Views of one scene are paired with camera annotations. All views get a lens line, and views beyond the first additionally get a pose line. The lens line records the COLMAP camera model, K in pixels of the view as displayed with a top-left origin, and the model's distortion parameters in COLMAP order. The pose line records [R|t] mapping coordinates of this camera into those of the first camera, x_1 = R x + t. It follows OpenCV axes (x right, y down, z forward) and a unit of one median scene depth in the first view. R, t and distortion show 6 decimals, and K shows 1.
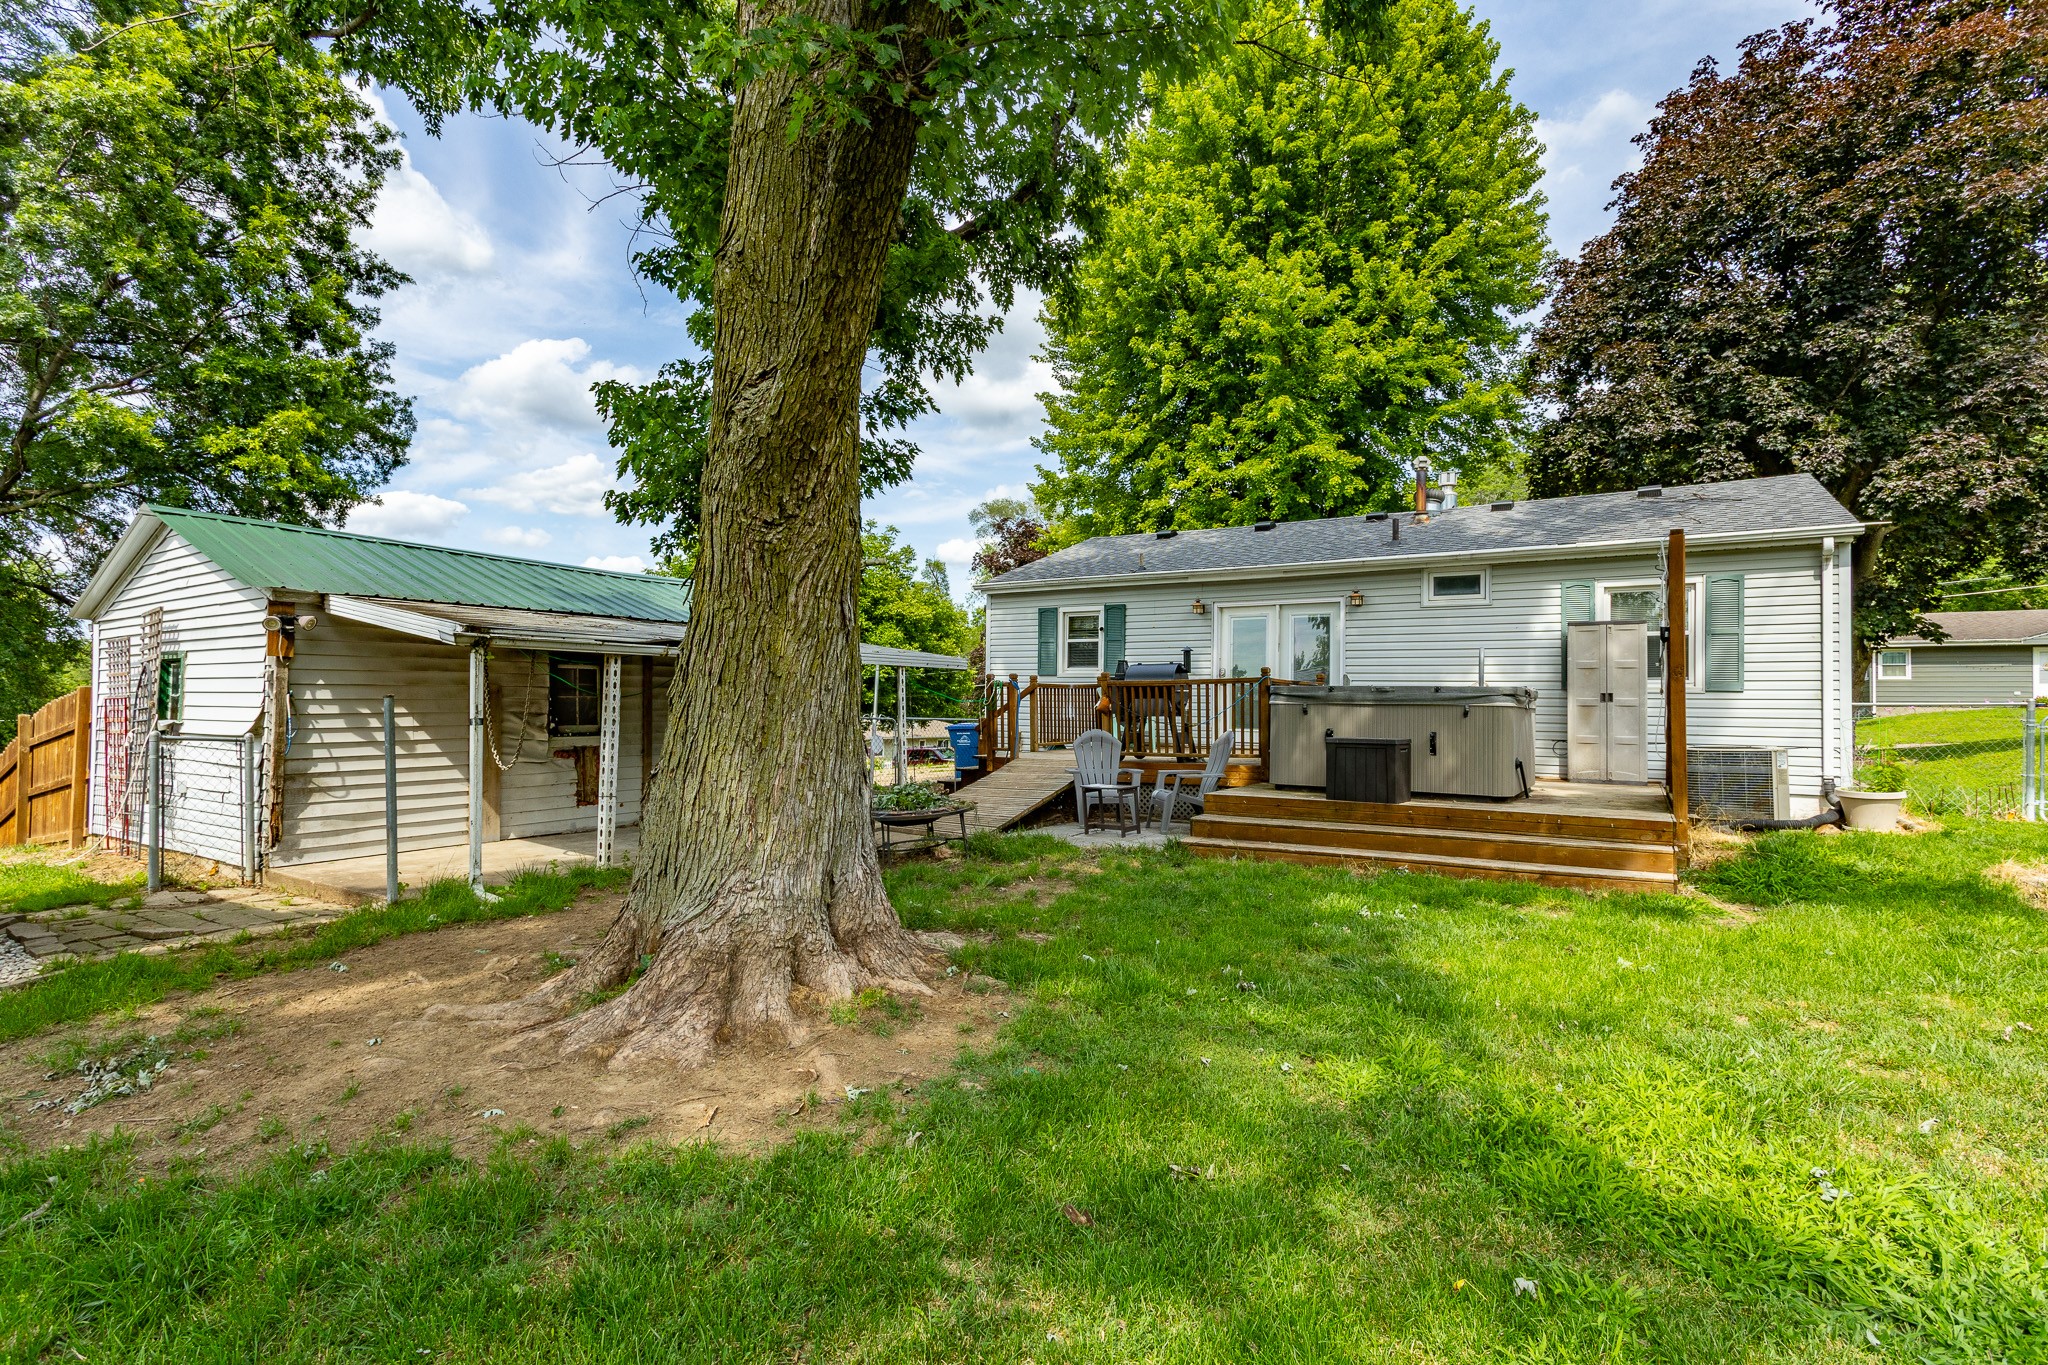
lens RADIAL K [[964.1, 0, 1018.6], [0, 964.1, 678.9], [0, 0, 1]] dist [0.002167, 0.000423]
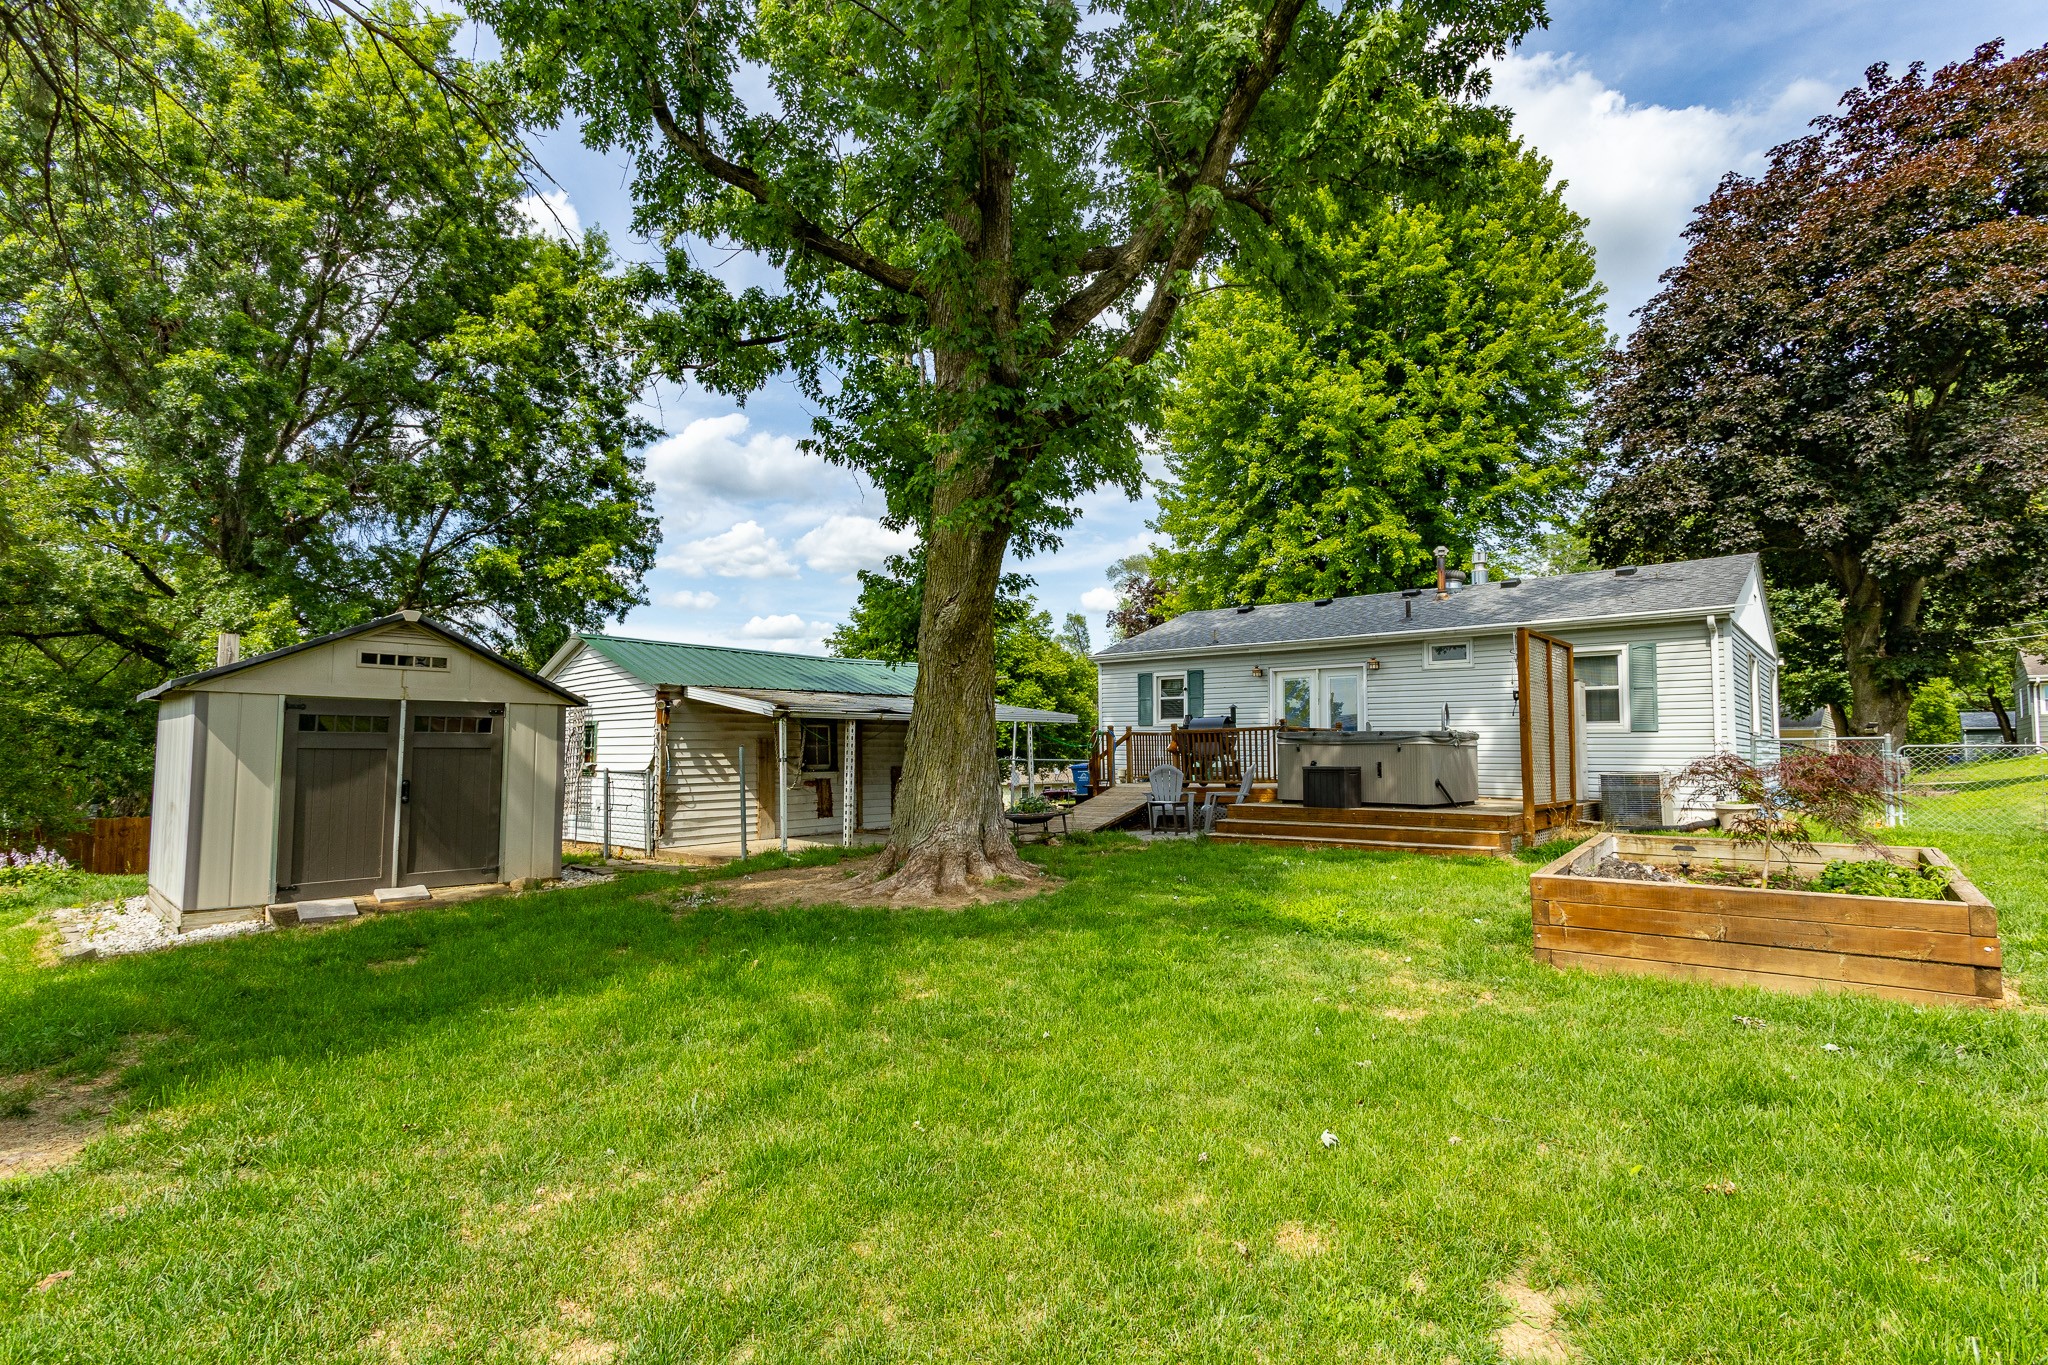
lens RADIAL K [[962.1, 0, 1024.0], [0, 962.1, 682.5], [0, 0, 1]] dist [0.001330, 0.000413]
pose [[0.989191, -0.022154, -0.144952, 0.050066], [0.015509, 0.998783, -0.046816, -0.003065], [0.145813, 0.044062, 0.988331, -0.262749]]
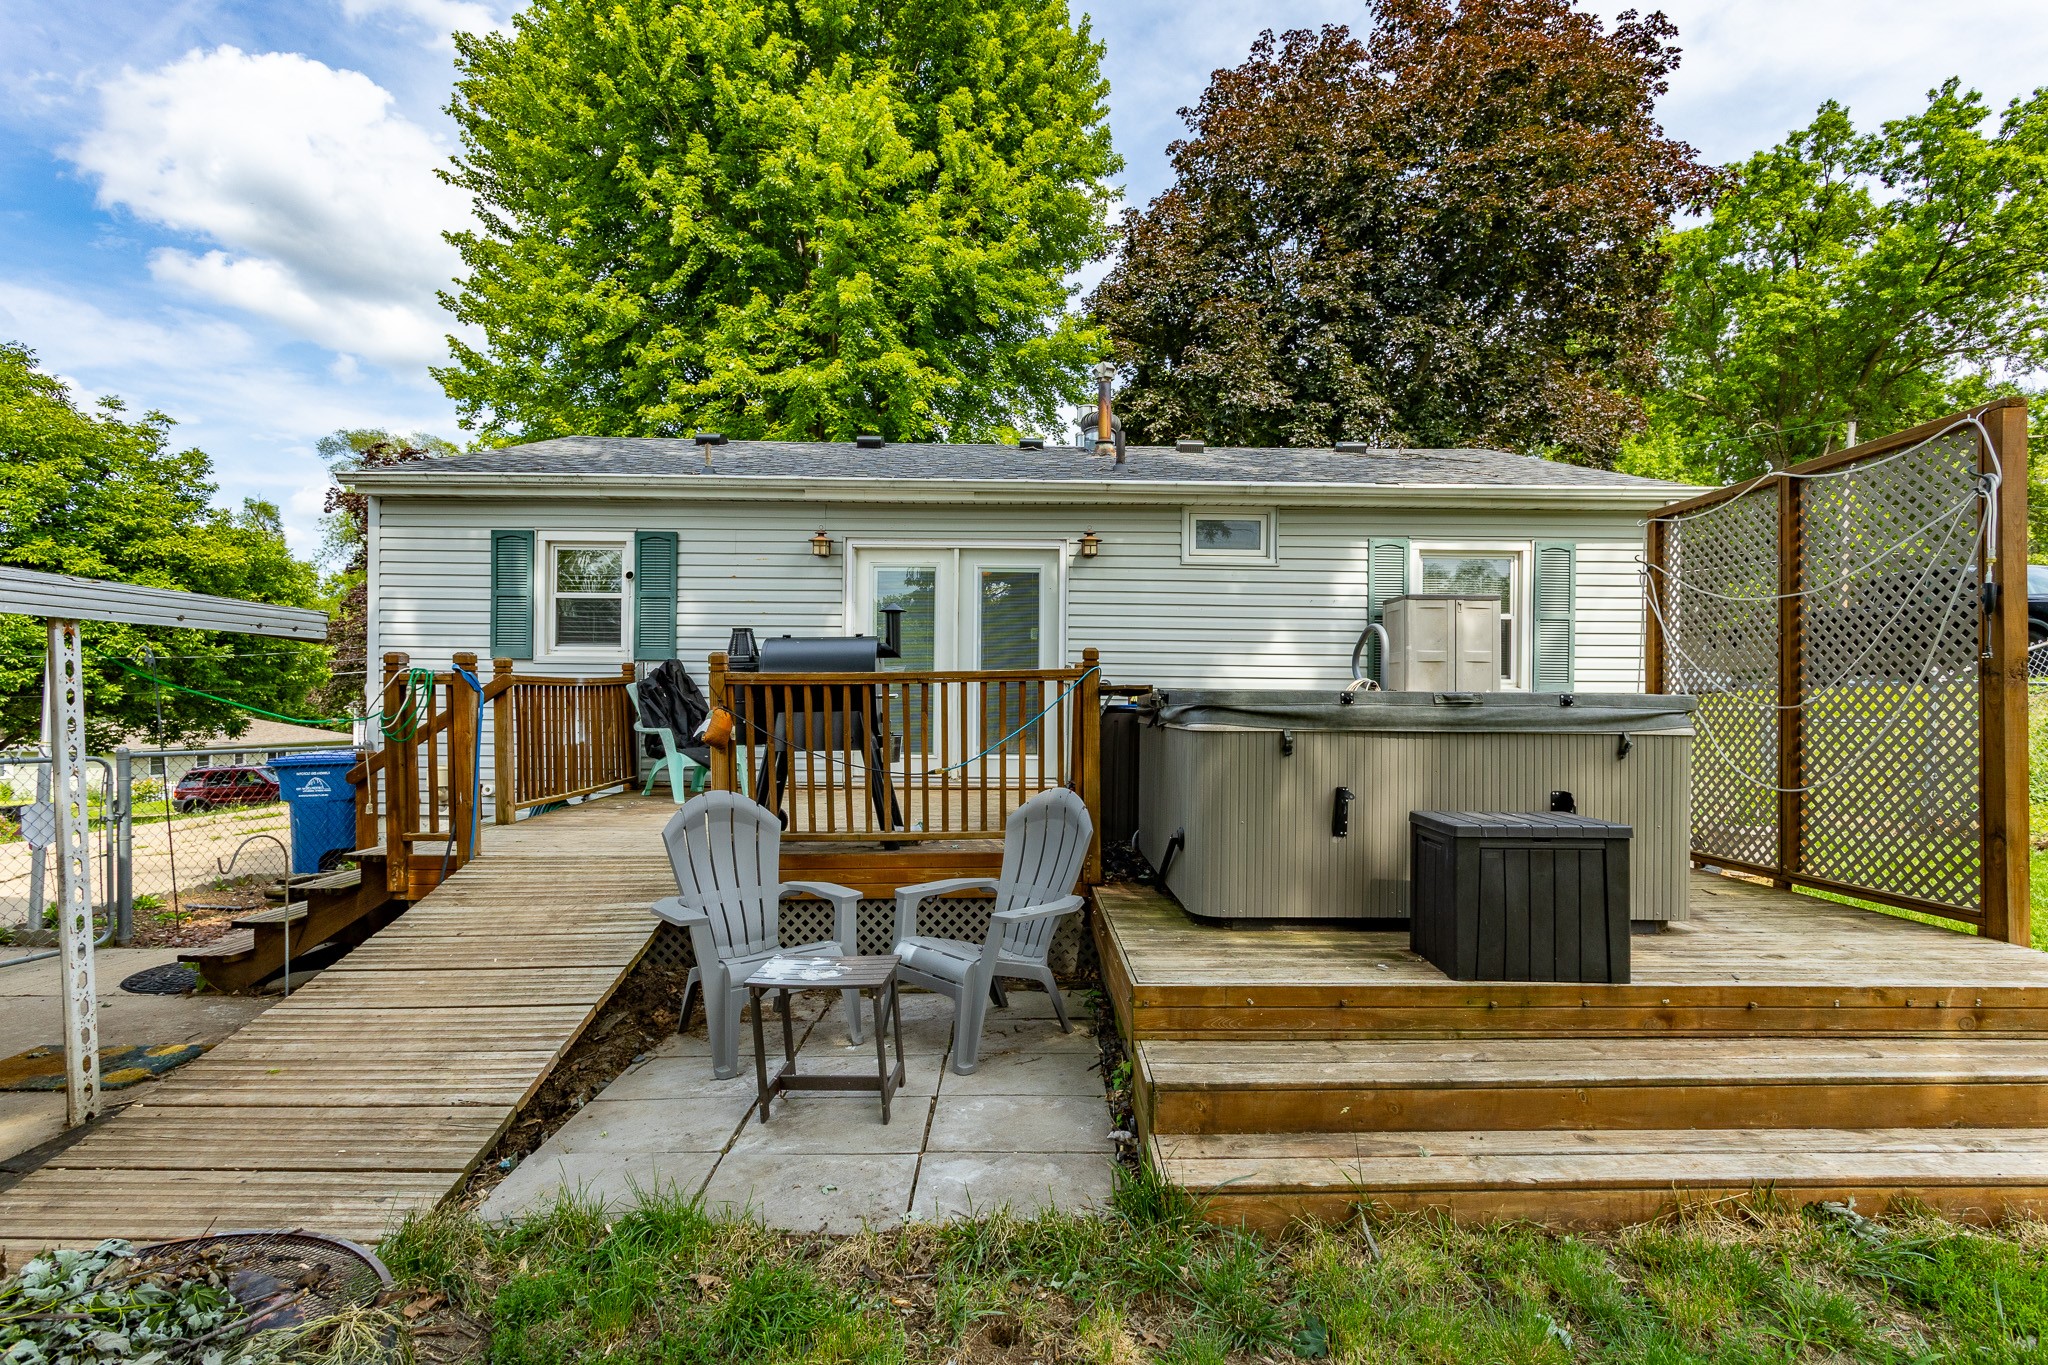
lens RADIAL K [[984.7, 0, 1033.0], [0, 984.7, 693.1], [0, 0, 1]] dist [0.003824, 0.002596]
pose [[0.838381, -0.000330, 0.545084, -0.021719], [-0.012637, 0.999719, 0.020041, 0.000327], [-0.544938, -0.023690, 0.838142, 0.349248]]
